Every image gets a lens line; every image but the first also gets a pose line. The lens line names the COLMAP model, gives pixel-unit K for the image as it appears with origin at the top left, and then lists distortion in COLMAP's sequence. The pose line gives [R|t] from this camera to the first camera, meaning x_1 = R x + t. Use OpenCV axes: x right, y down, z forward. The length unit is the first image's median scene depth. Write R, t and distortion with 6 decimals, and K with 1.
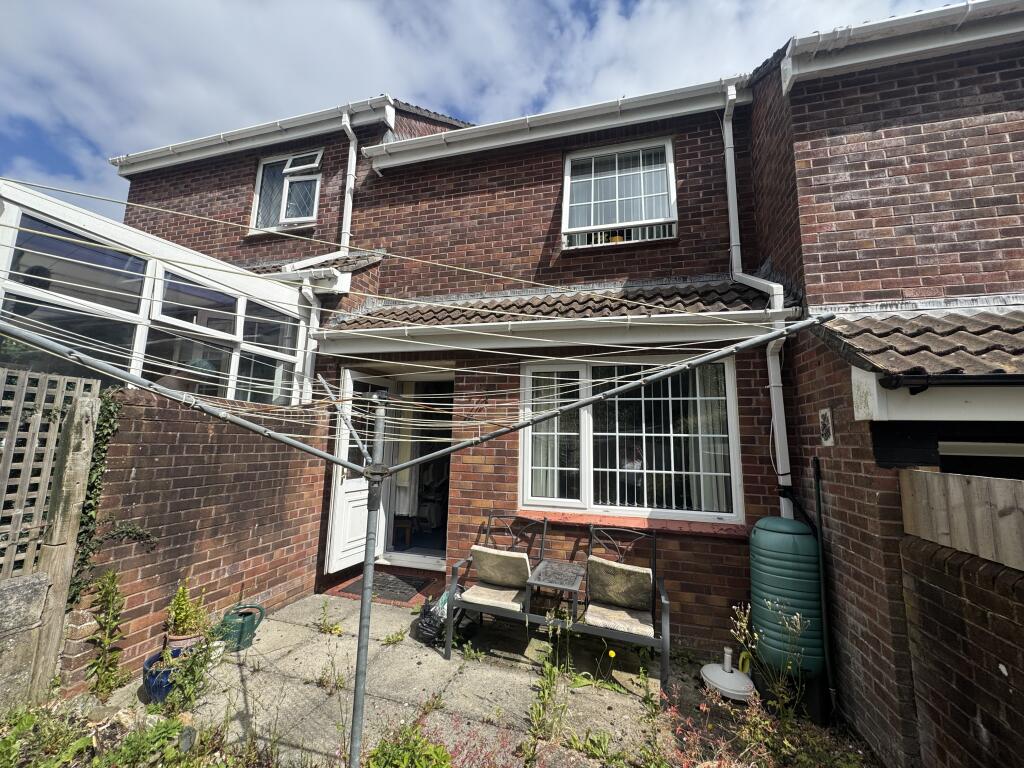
lens RADIAL K [[404.0, 0, 511.8], [0, 404.0, 381.8], [0, 0, 1]] dist [-0.002806, -0.000163]
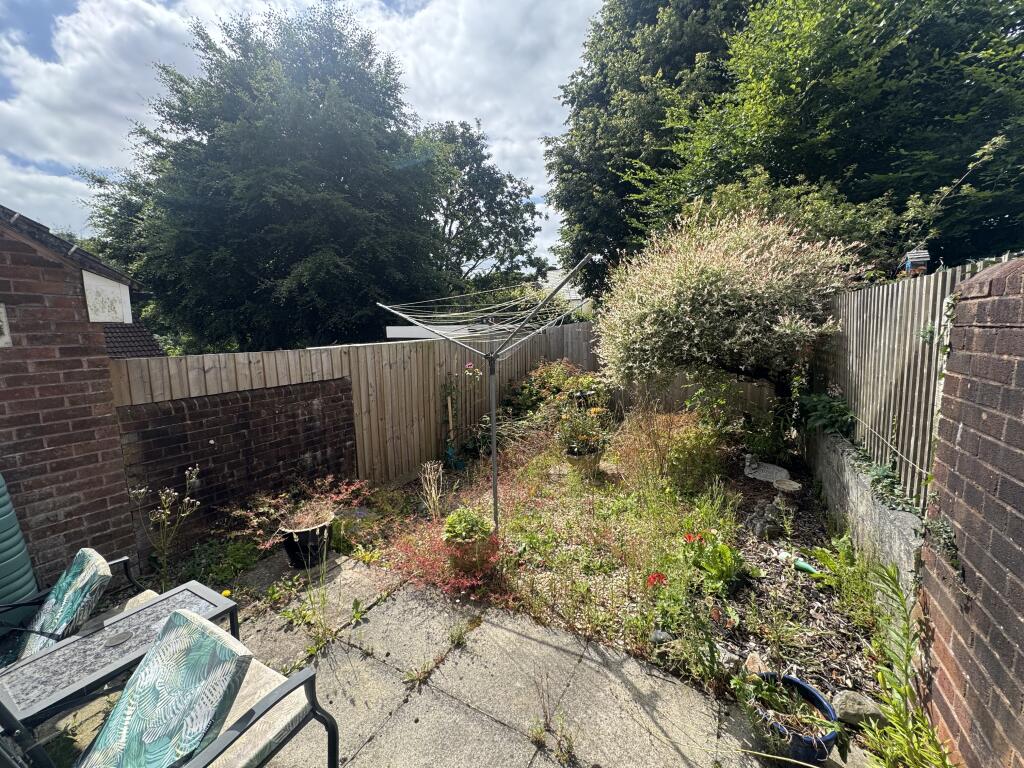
lens RADIAL K [[404.0, 0, 511.8], [0, 404.0, 376.6], [0, 0, 1]] dist [-0.002806, -0.000163]
pose [[-0.975232, -0.036510, 0.218150, -0.558957], [-0.042403, 0.998850, -0.022392, 0.222168], [-0.217081, -0.031087, -0.975658, 1.847242]]
